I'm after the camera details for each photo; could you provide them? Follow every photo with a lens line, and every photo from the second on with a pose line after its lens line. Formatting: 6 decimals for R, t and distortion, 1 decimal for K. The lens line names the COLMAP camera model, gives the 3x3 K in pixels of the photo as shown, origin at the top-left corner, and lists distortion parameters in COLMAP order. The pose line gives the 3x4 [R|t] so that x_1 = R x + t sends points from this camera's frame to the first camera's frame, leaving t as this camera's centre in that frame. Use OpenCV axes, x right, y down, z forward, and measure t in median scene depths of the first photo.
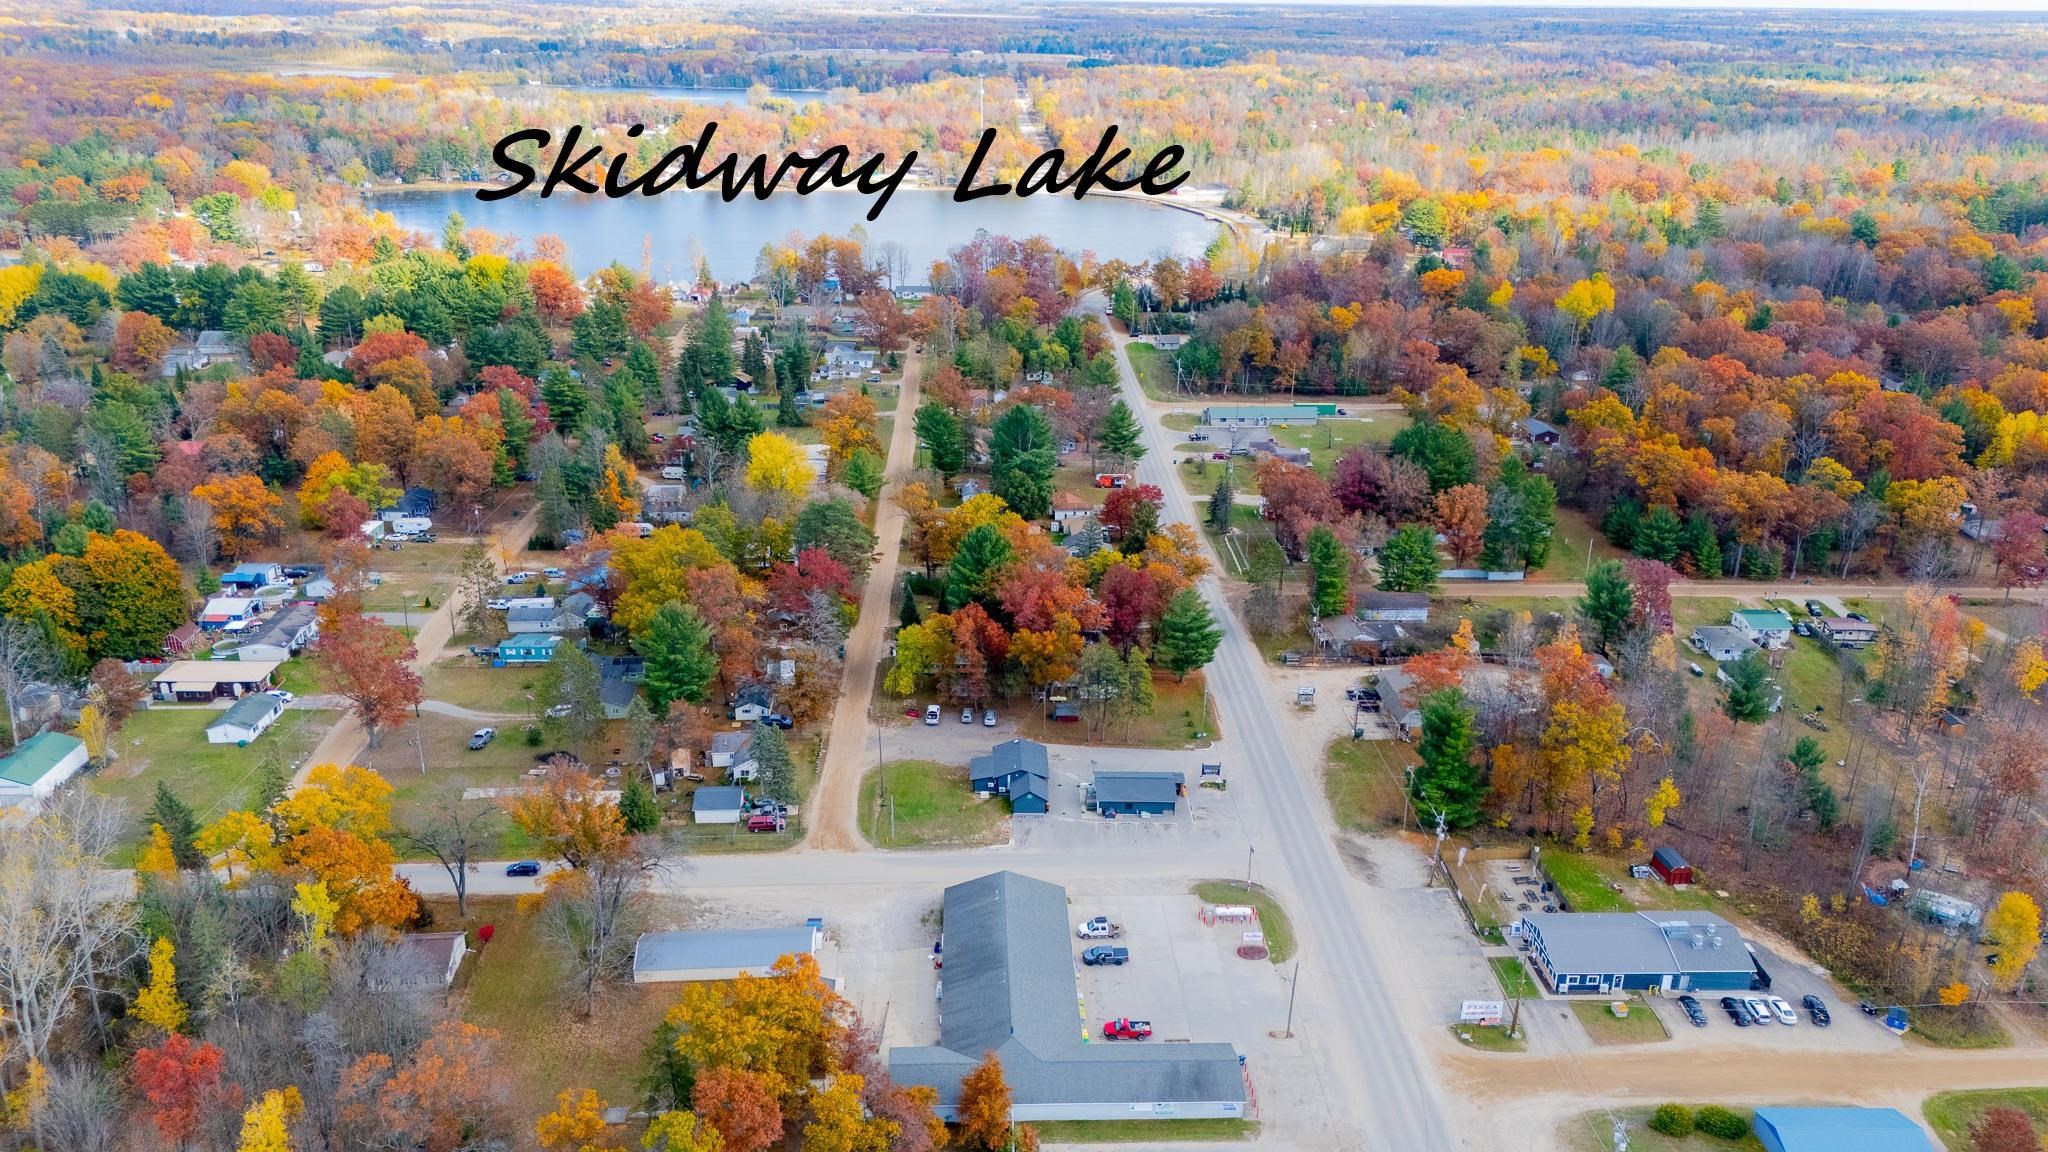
lens RADIAL K [[1484.4, 0, 1024.0], [0, 1484.4, 576.0], [0, 0, 1]] dist [0.102877, -0.098564]
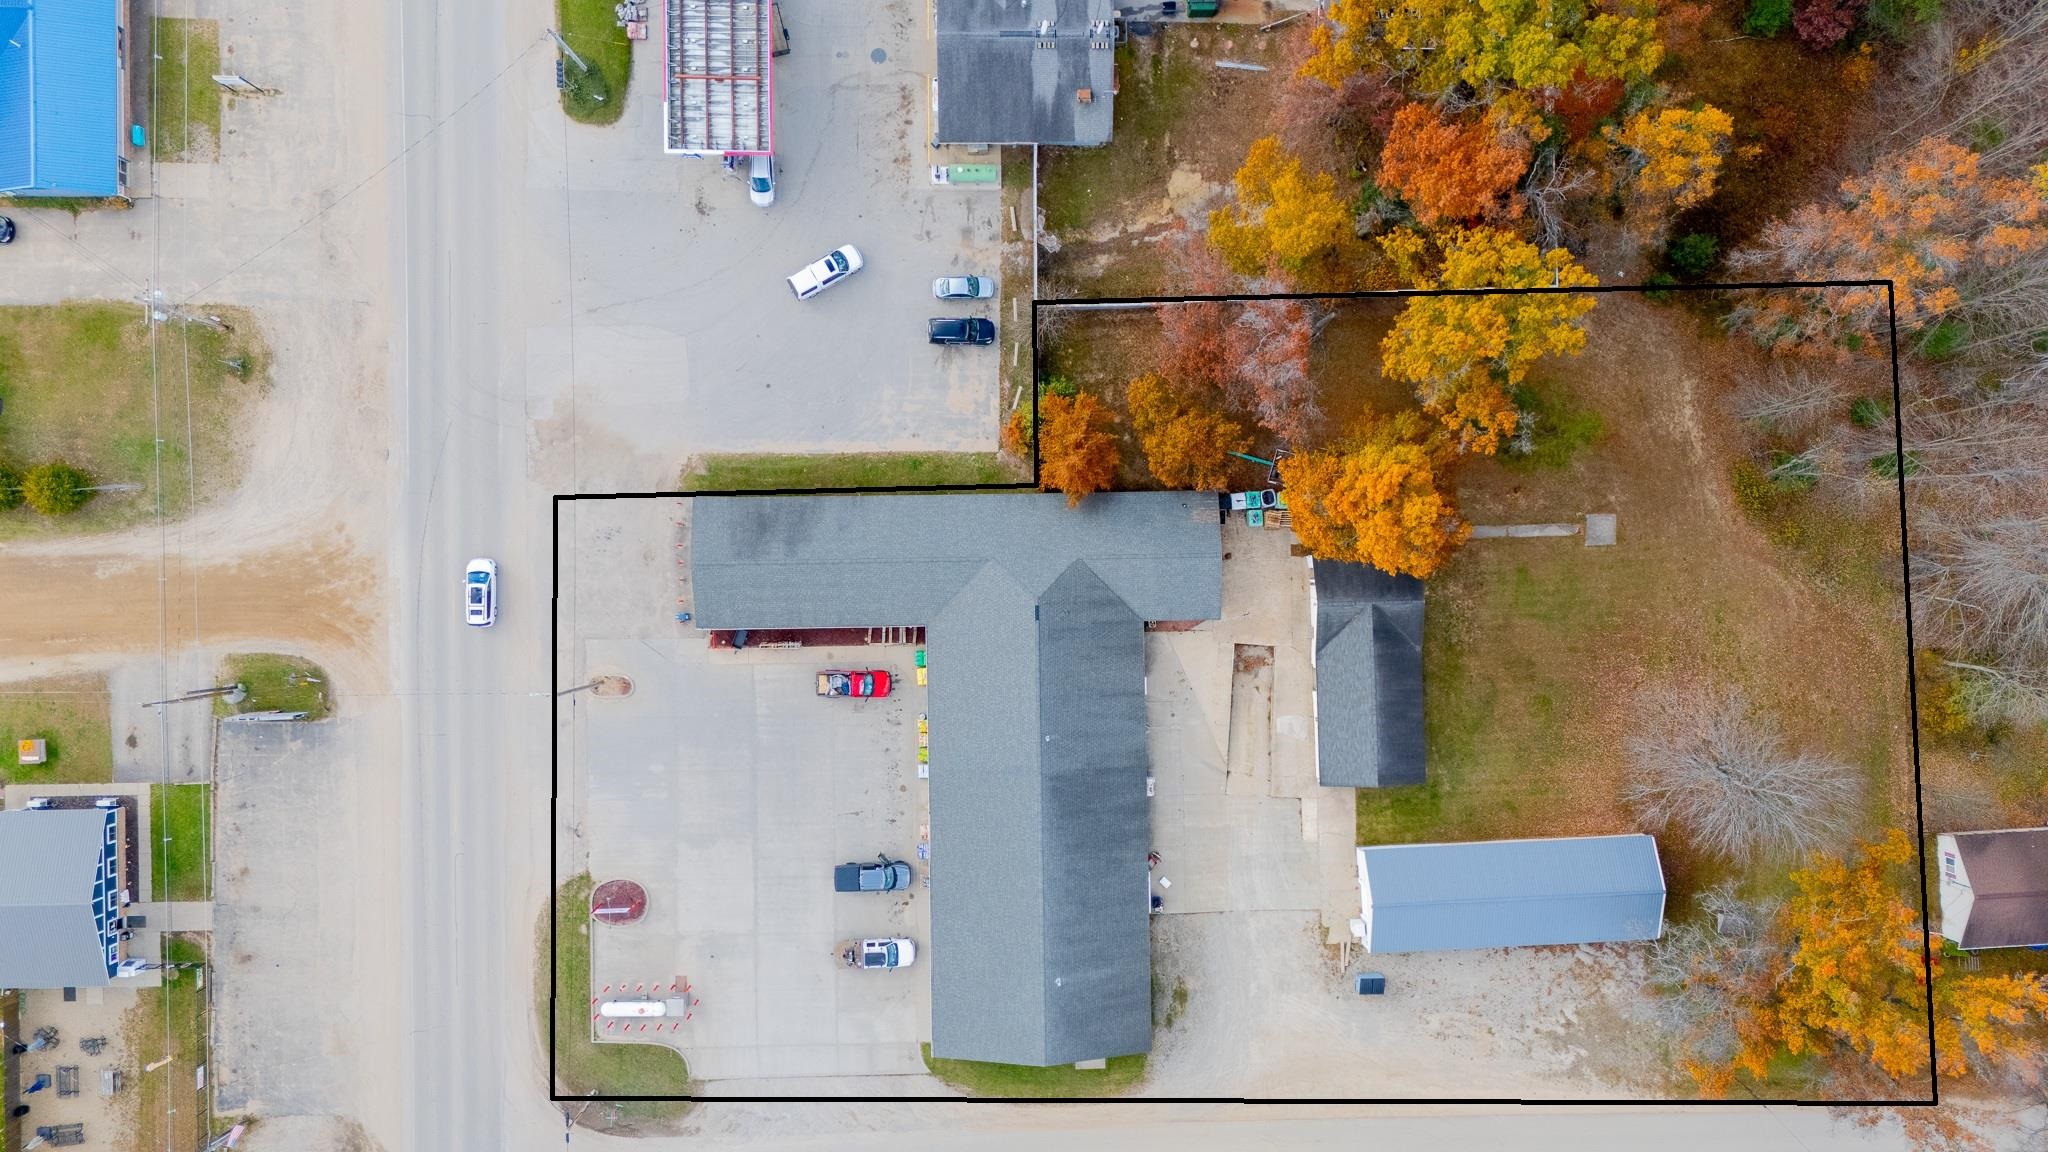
lens RADIAL K [[1484.4, 0, 1024.0], [0, 1484.4, 576.0], [0, 0, 1]] dist [0.102877, -0.098564]
pose [[-0.999320, -0.024081, -0.027935, 0.014014], [-0.016522, -0.384880, 0.922819, -0.247634], [-0.032974, 0.922652, 0.384220, 0.662408]]
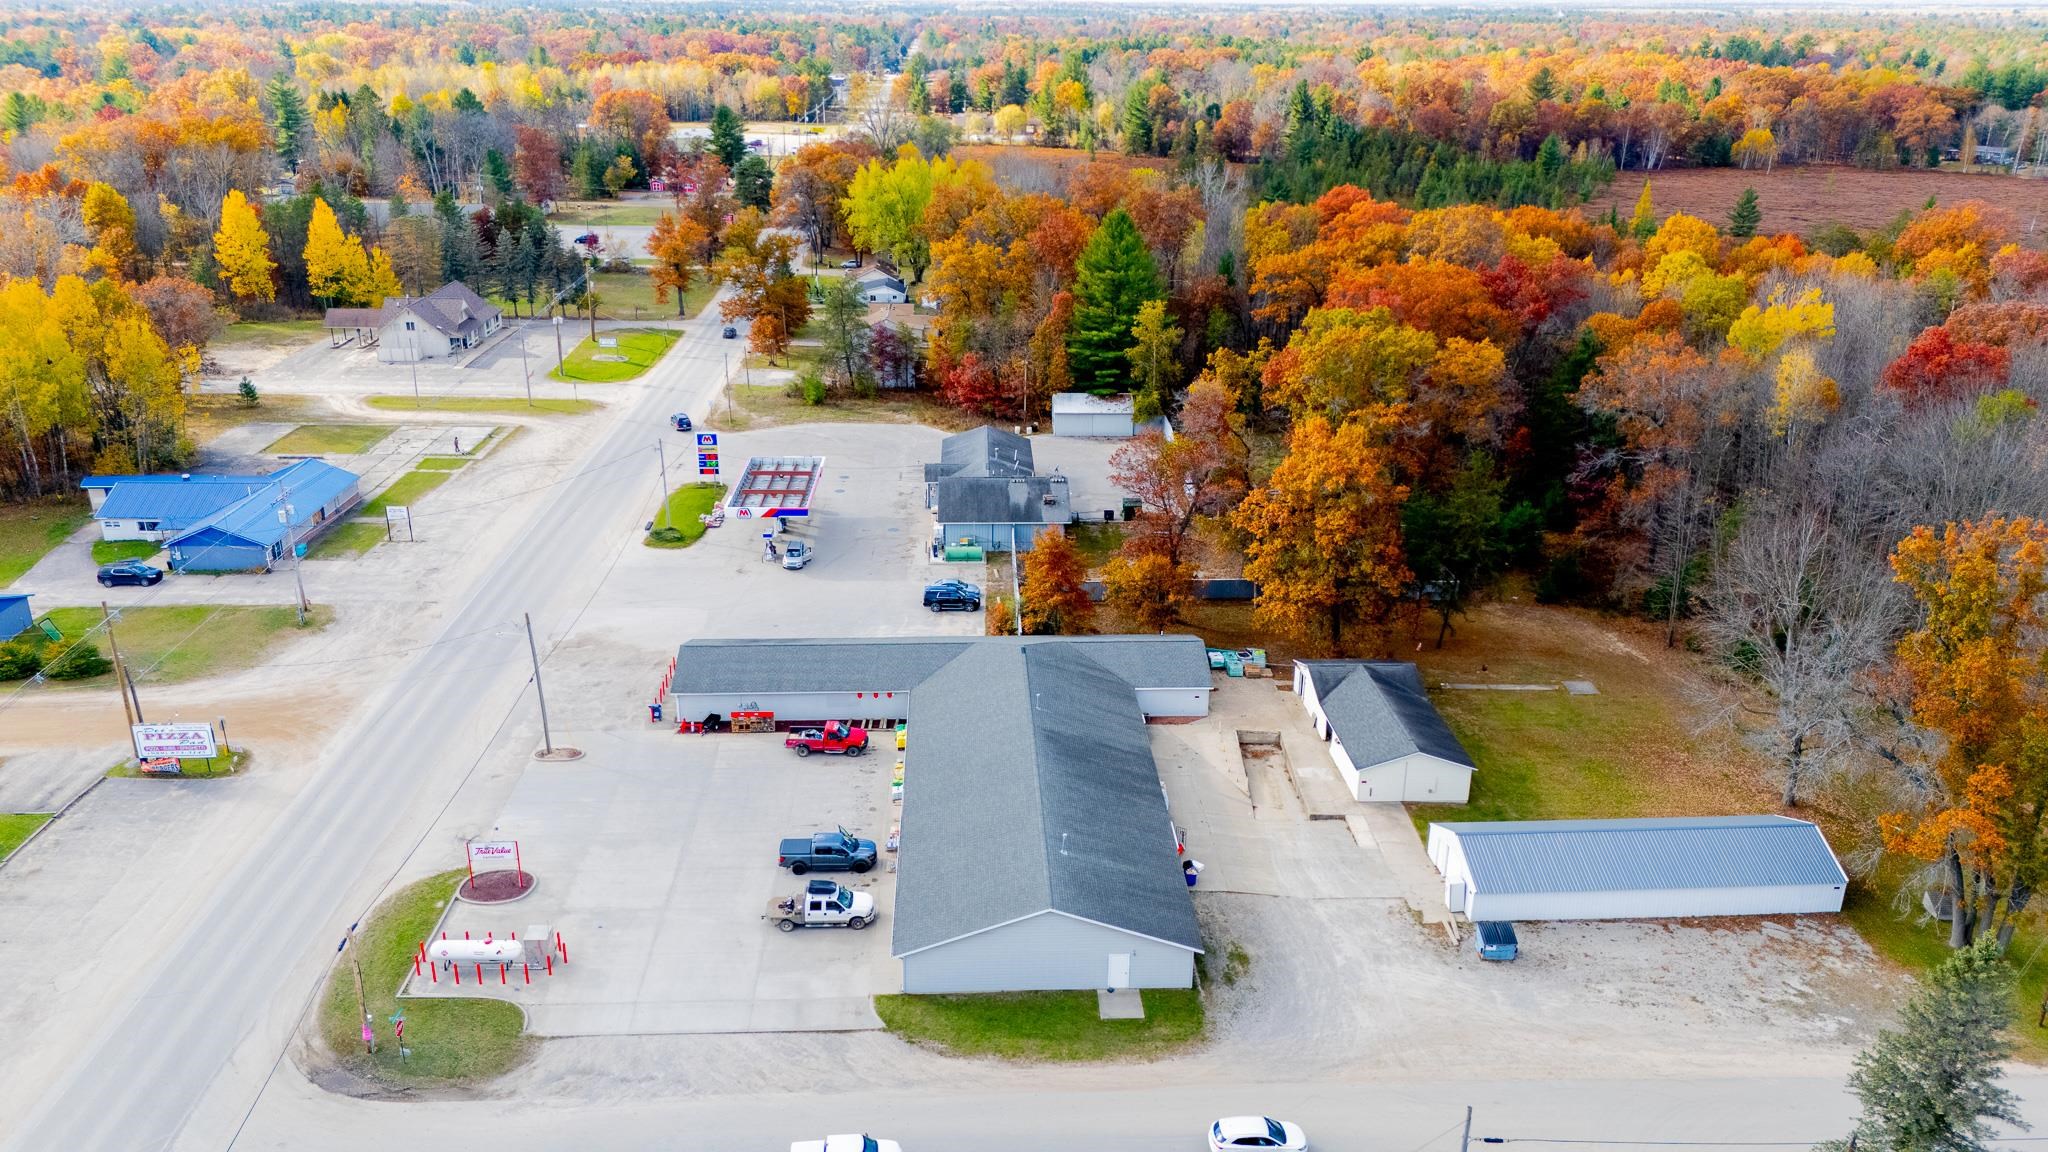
lens RADIAL K [[1484.4, 0, 1024.0], [0, 1484.4, 576.0], [0, 0, 1]] dist [0.102877, -0.098564]
pose [[-0.999914, -0.010414, -0.007926, -0.002881], [-0.013013, 0.726883, 0.686638, -0.135105], [-0.001389, 0.686683, -0.726956, 1.286148]]
